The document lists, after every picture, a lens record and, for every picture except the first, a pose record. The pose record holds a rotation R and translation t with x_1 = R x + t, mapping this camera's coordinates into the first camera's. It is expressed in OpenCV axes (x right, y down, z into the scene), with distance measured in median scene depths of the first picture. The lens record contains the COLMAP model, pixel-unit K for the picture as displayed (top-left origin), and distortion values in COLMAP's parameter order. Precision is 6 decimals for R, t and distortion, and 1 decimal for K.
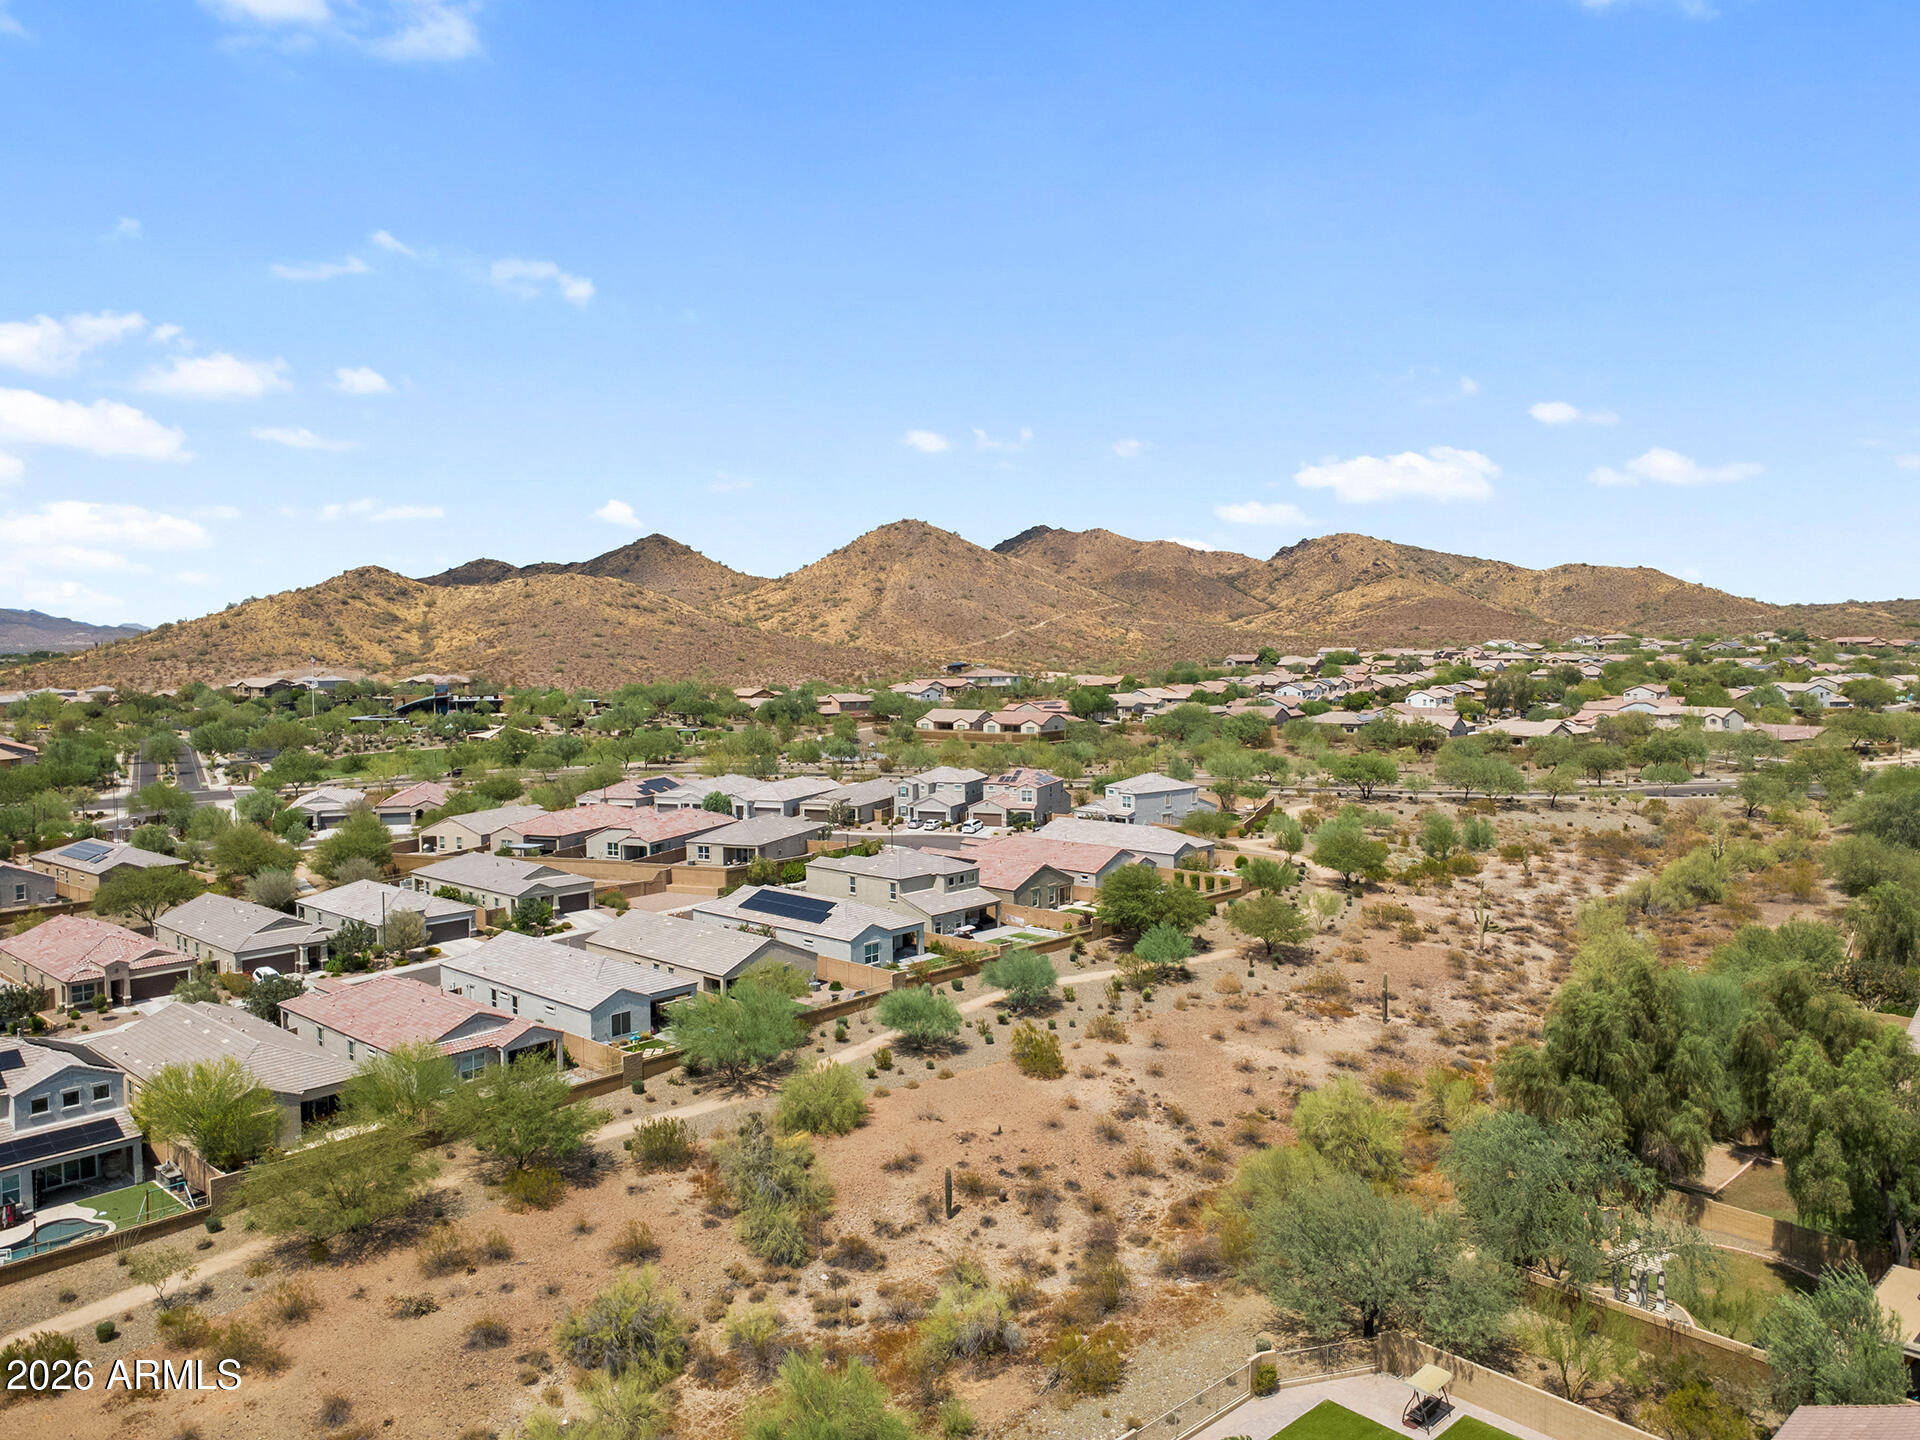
lens RADIAL K [[1347.5, 0, 956.1], [0, 1347.5, 721.4], [0, 0, 1]] dist [0.000828, 0.003717]
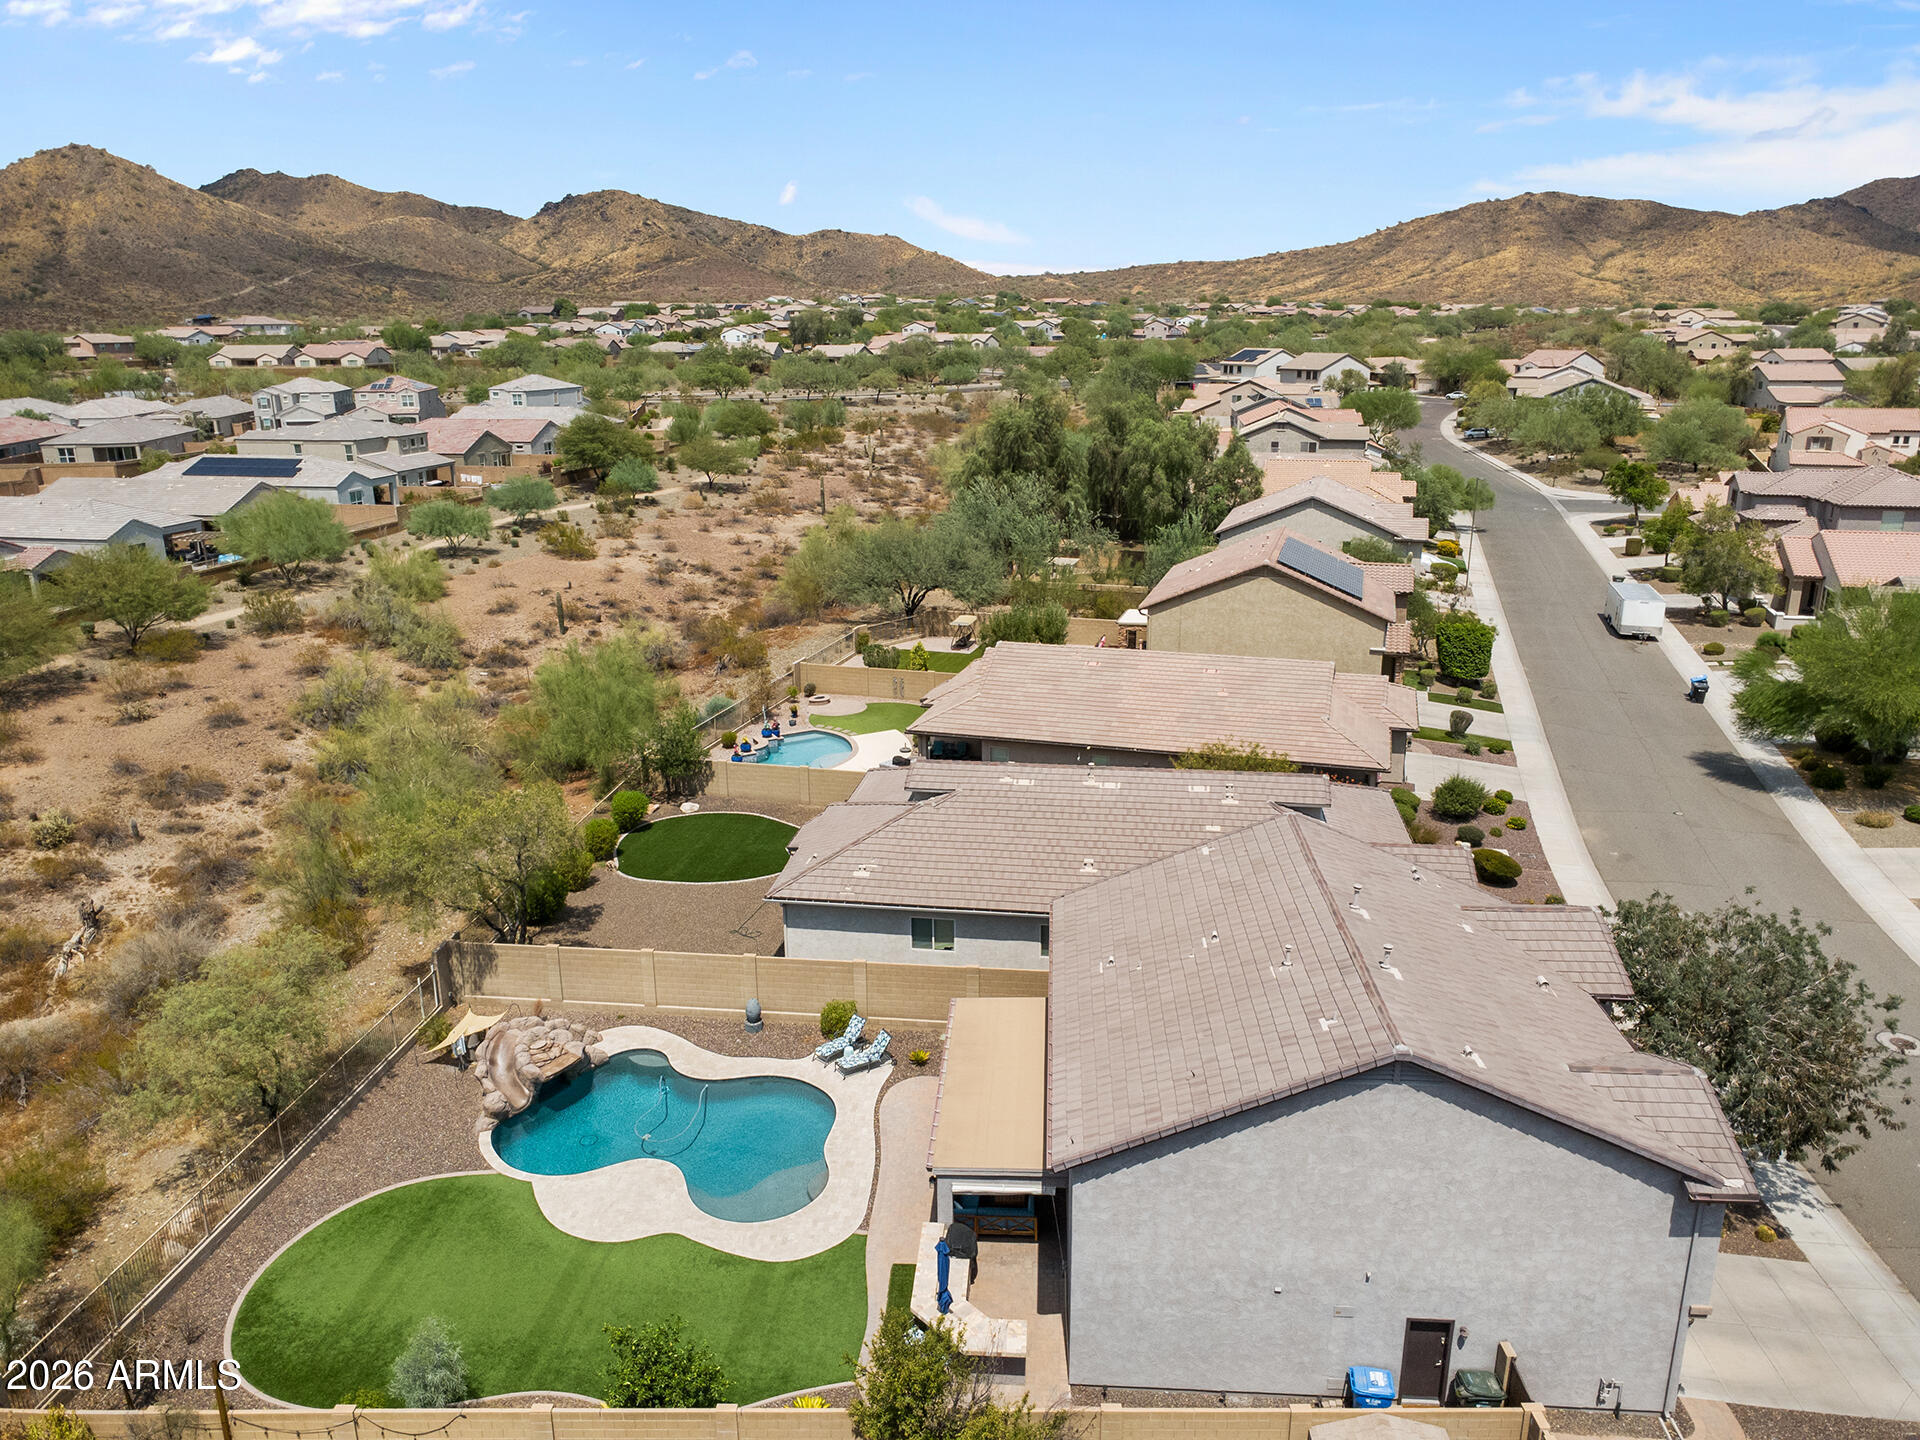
lens RADIAL K [[1350.6, 0, 960.0], [0, 1350.6, 720.0], [0, 0, 1]] dist [0.001120, 0.000747]
pose [[0.863409, -0.143224, 0.483748, -0.113271], [0.030099, 0.971772, 0.233992, 0.064189], [-0.503607, -0.187471, 0.843348, -0.087338]]
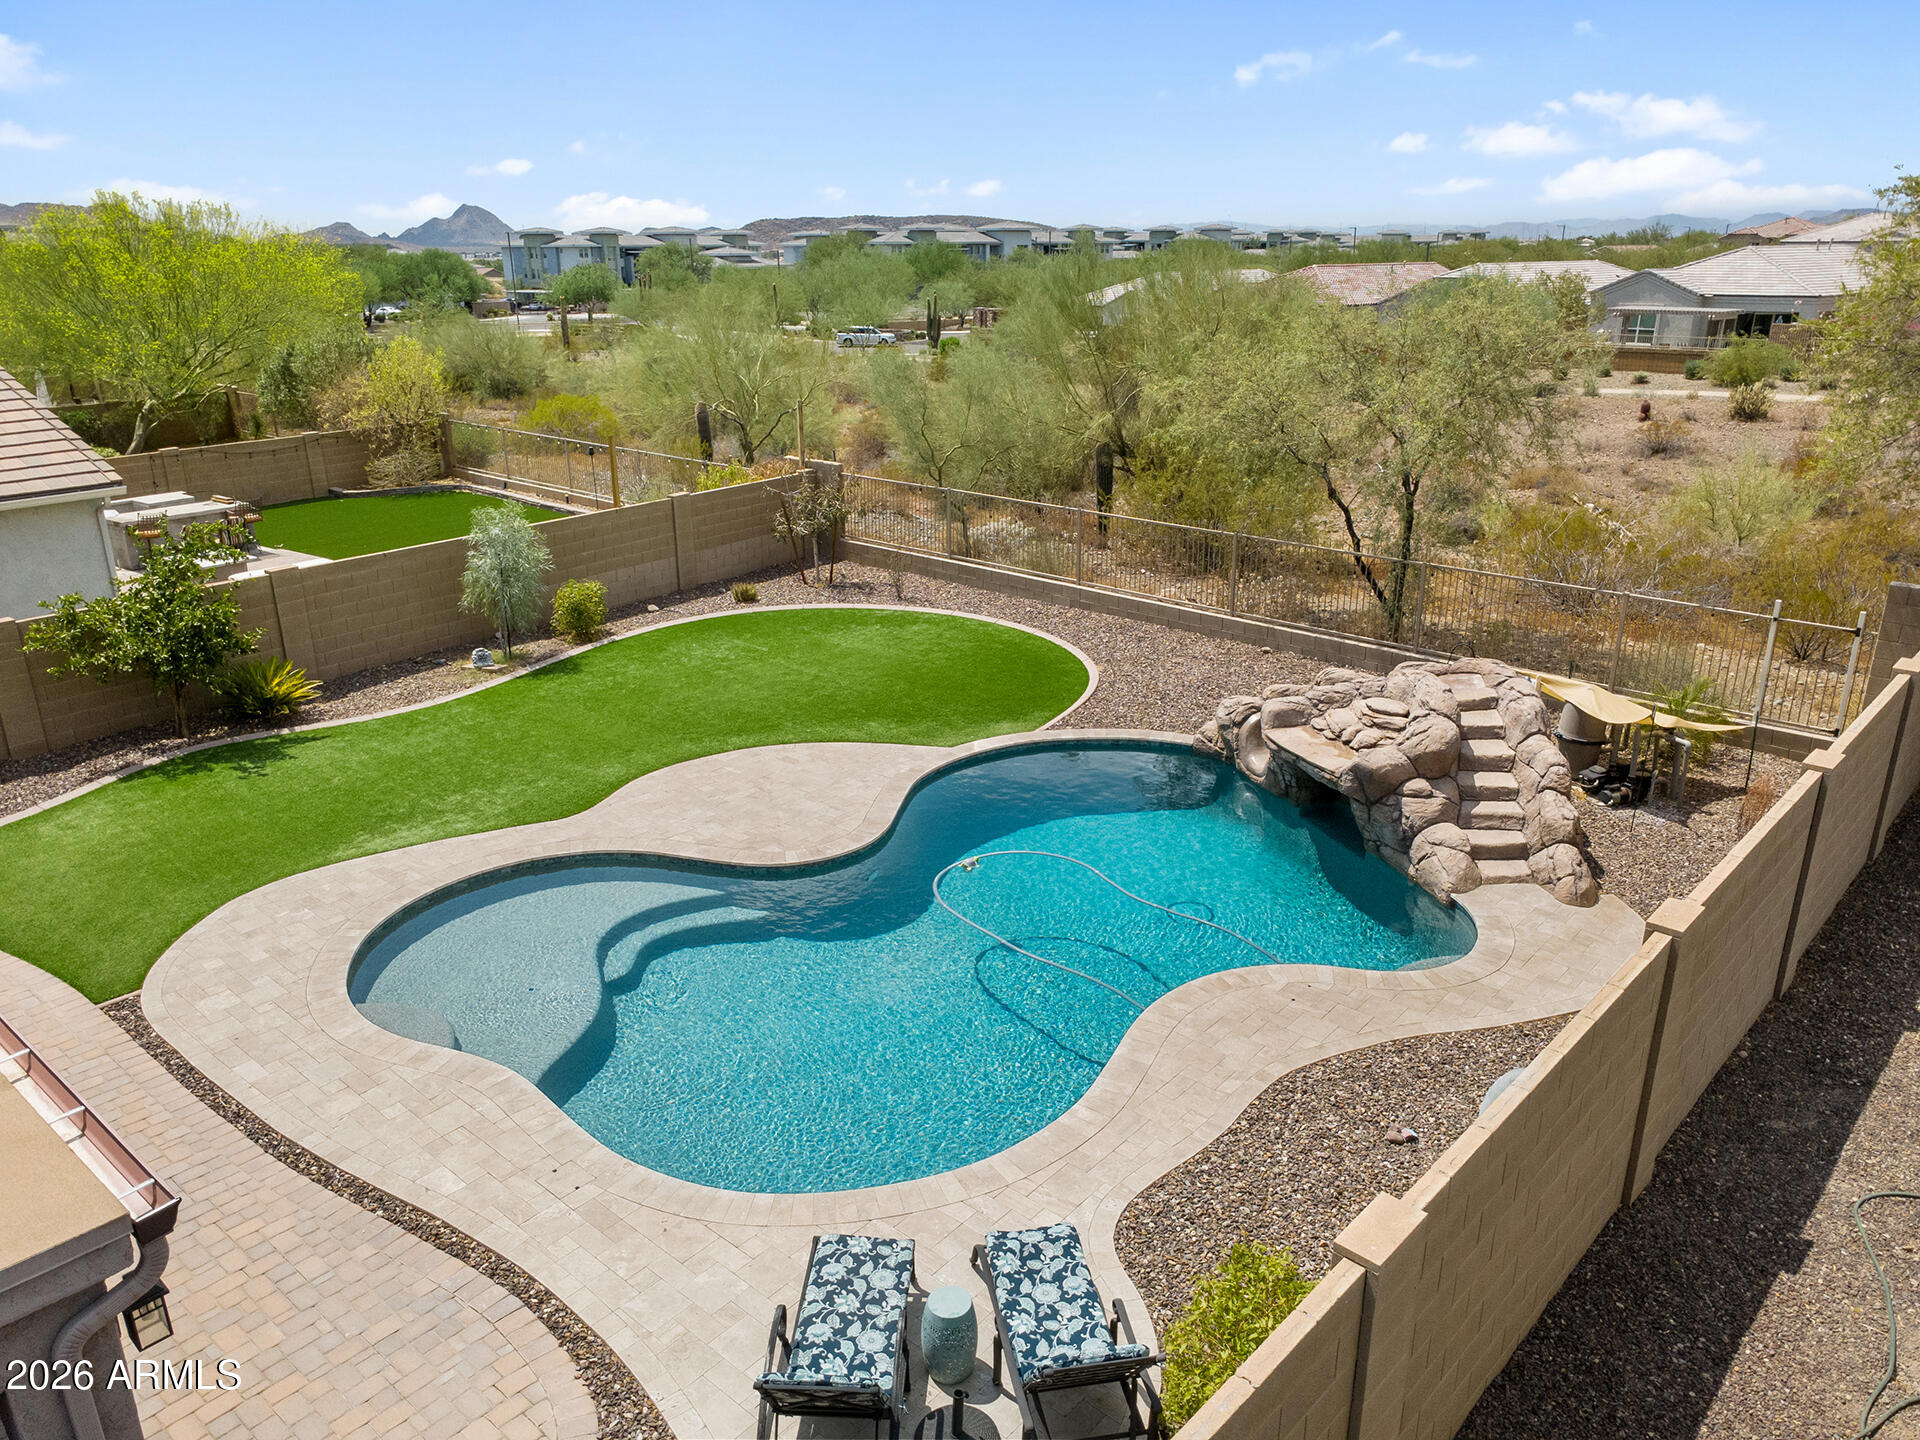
lens RADIAL K [[1350.6, 0, 960.0], [0, 1350.6, 720.0], [0, 0, 1]] dist [0.001120, 0.000747]
pose [[-0.107911, 0.336140, -0.935610, -0.012350], [-0.047695, 0.938271, 0.342597, 0.129040], [0.993016, 0.081594, -0.085217, 0.077705]]
